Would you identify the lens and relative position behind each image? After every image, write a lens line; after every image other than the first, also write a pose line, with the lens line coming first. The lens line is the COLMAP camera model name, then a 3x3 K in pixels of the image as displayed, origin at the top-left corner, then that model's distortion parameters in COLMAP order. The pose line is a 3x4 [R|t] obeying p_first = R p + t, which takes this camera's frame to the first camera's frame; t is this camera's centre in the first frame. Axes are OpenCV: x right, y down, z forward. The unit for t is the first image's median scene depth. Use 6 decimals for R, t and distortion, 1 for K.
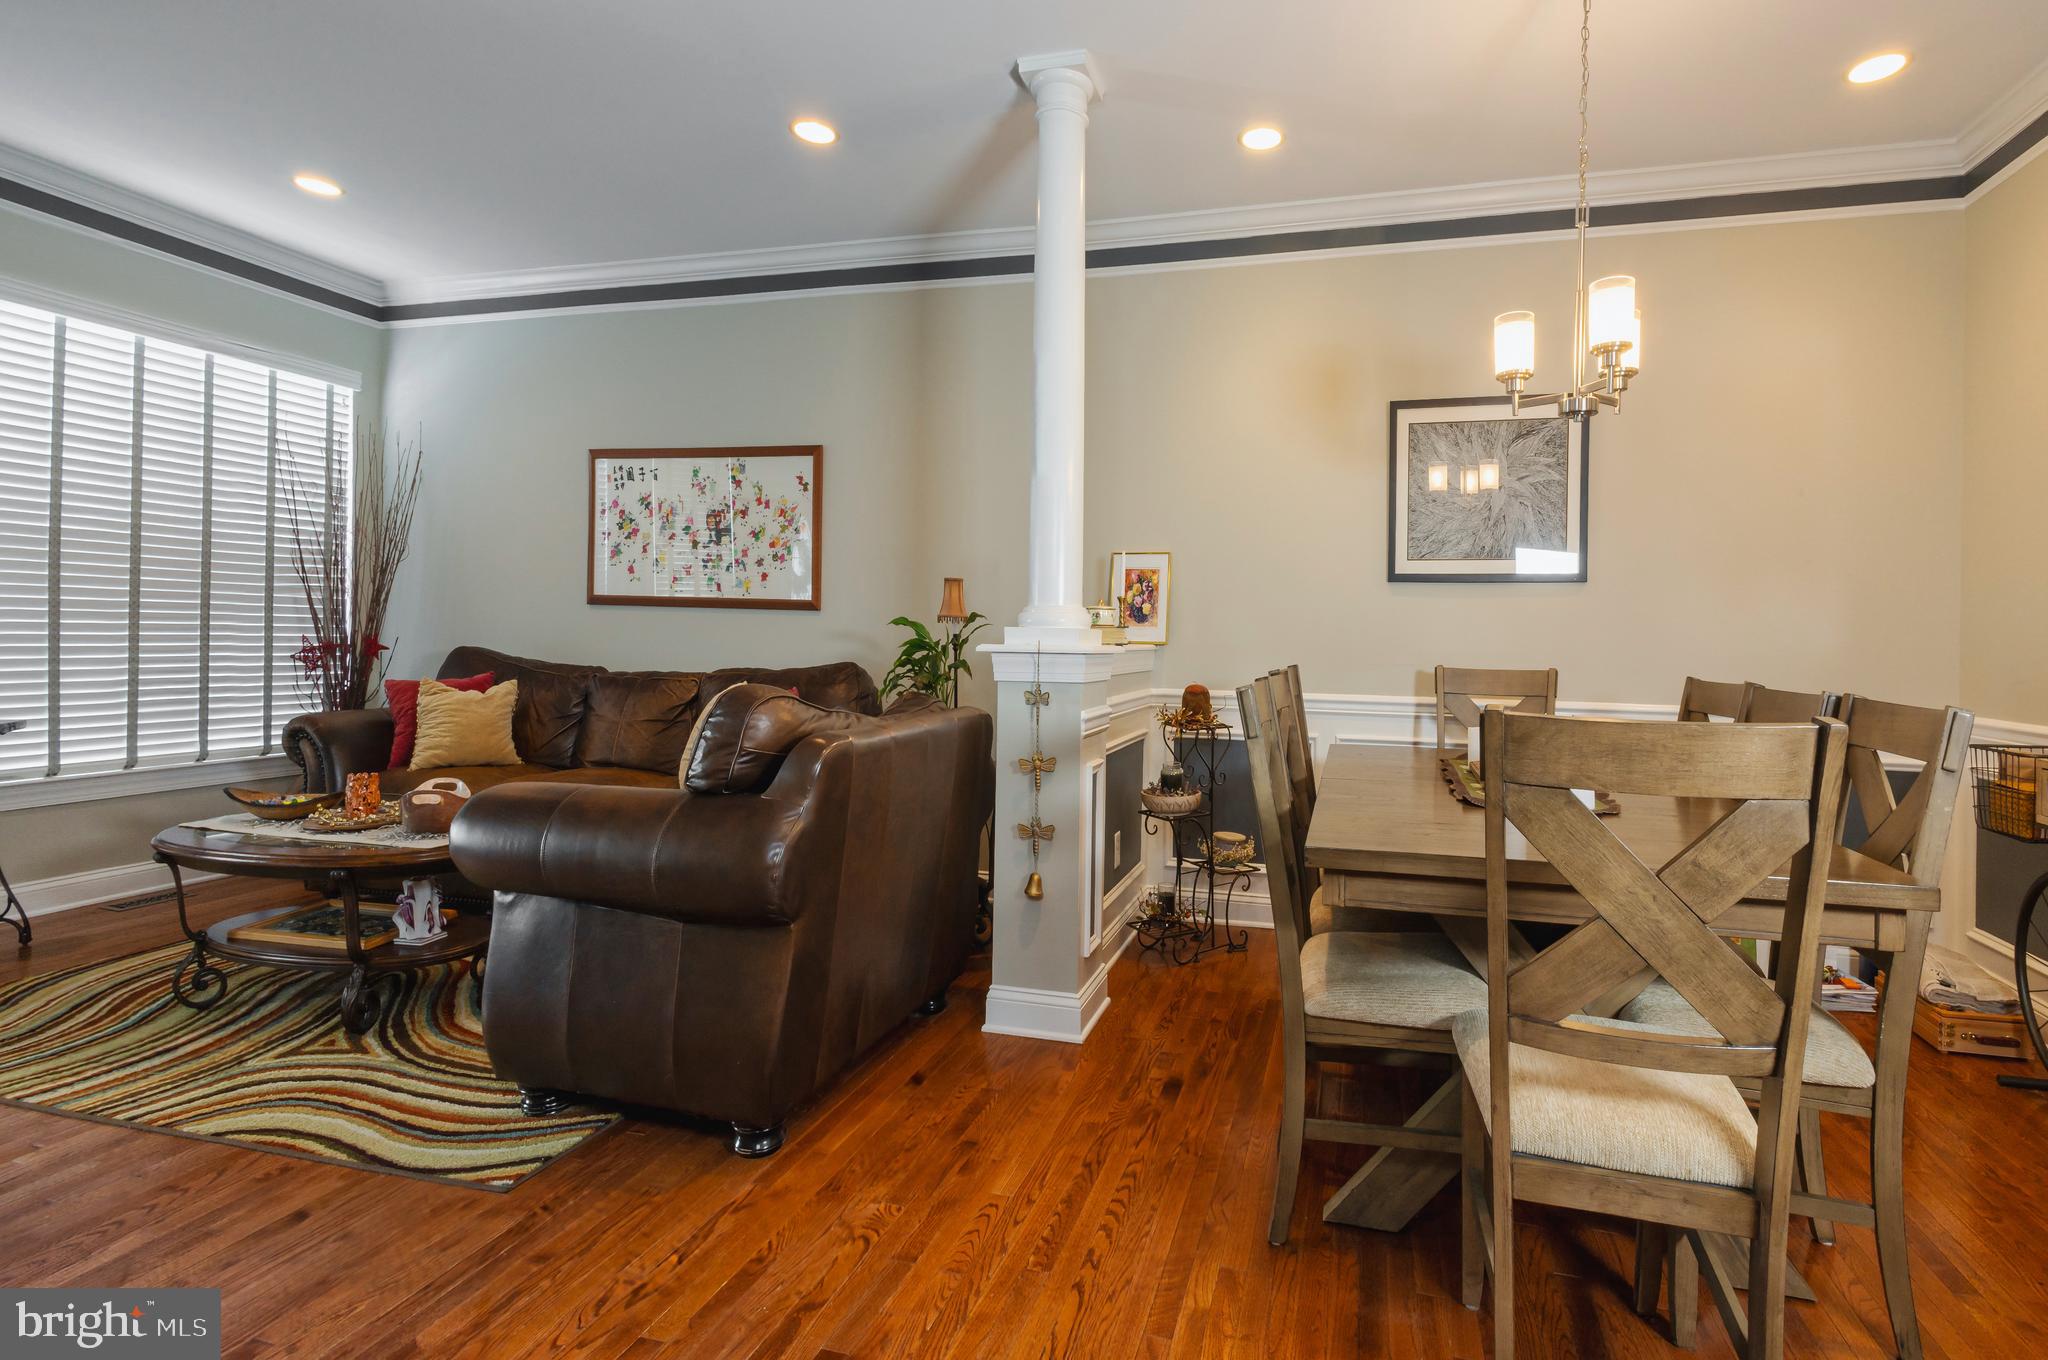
lens RADIAL K [[944.4, 0, 1060.7], [0, 944.4, 626.4], [0, 0, 1]] dist [0.004345, -0.001663]
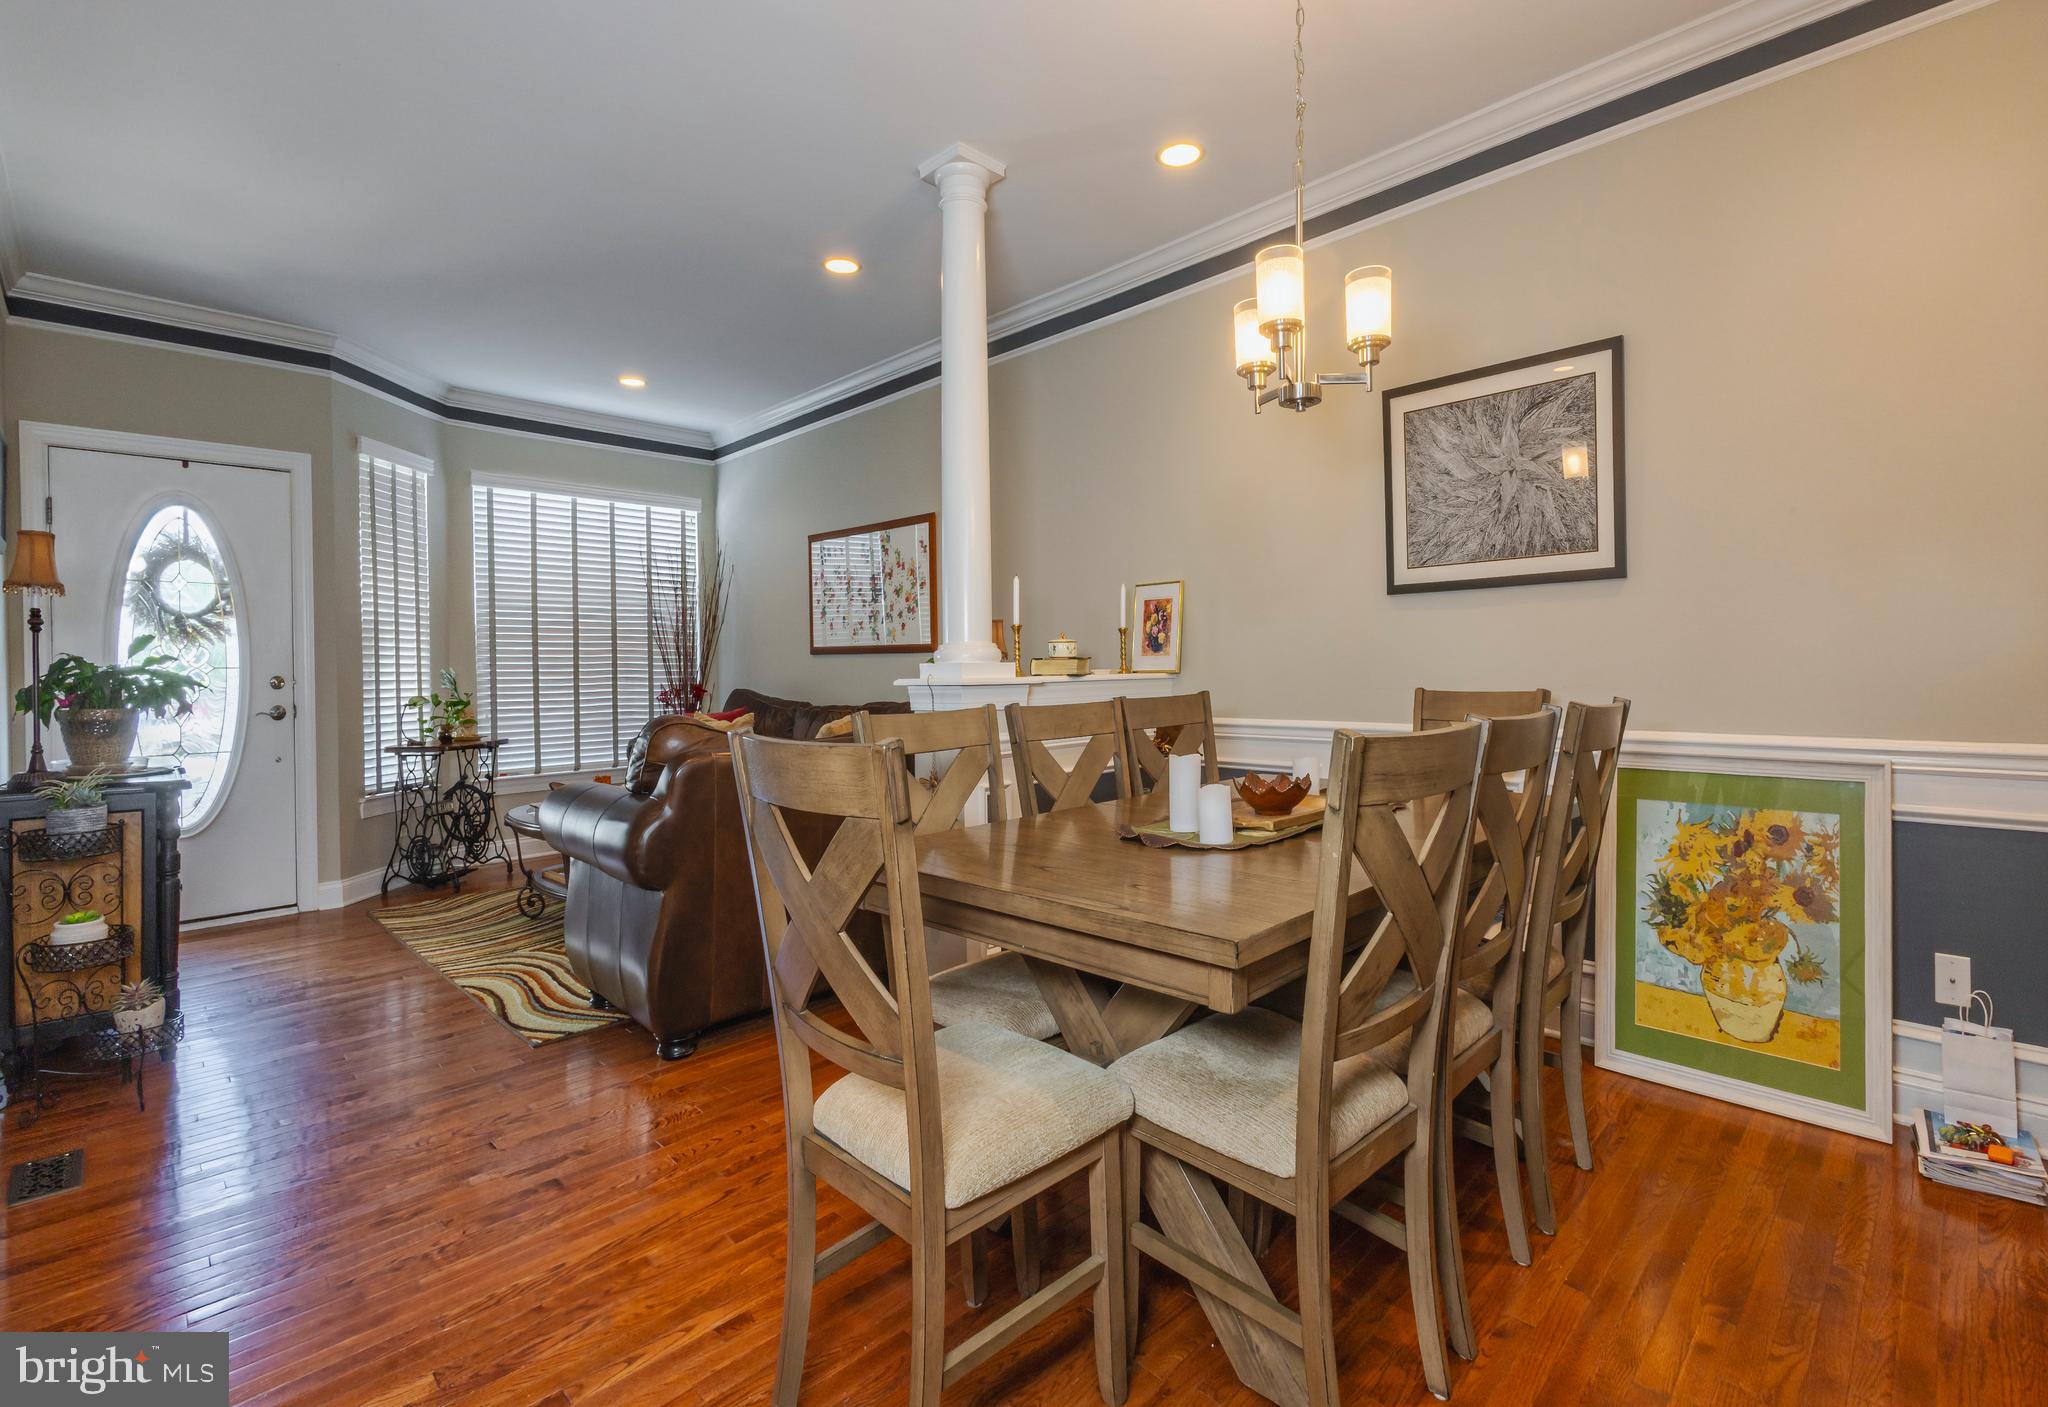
lens RADIAL K [[894.8, 0, 967.8], [0, 894.8, 664.8], [0, 0, 1]] dist [0.004822, 0.000187]
pose [[0.853647, -0.035417, -0.519646, 0.443823], [0.038065, 0.999260, -0.005574, 0.008137], [0.519459, -0.015023, 0.854363, 0.075337]]
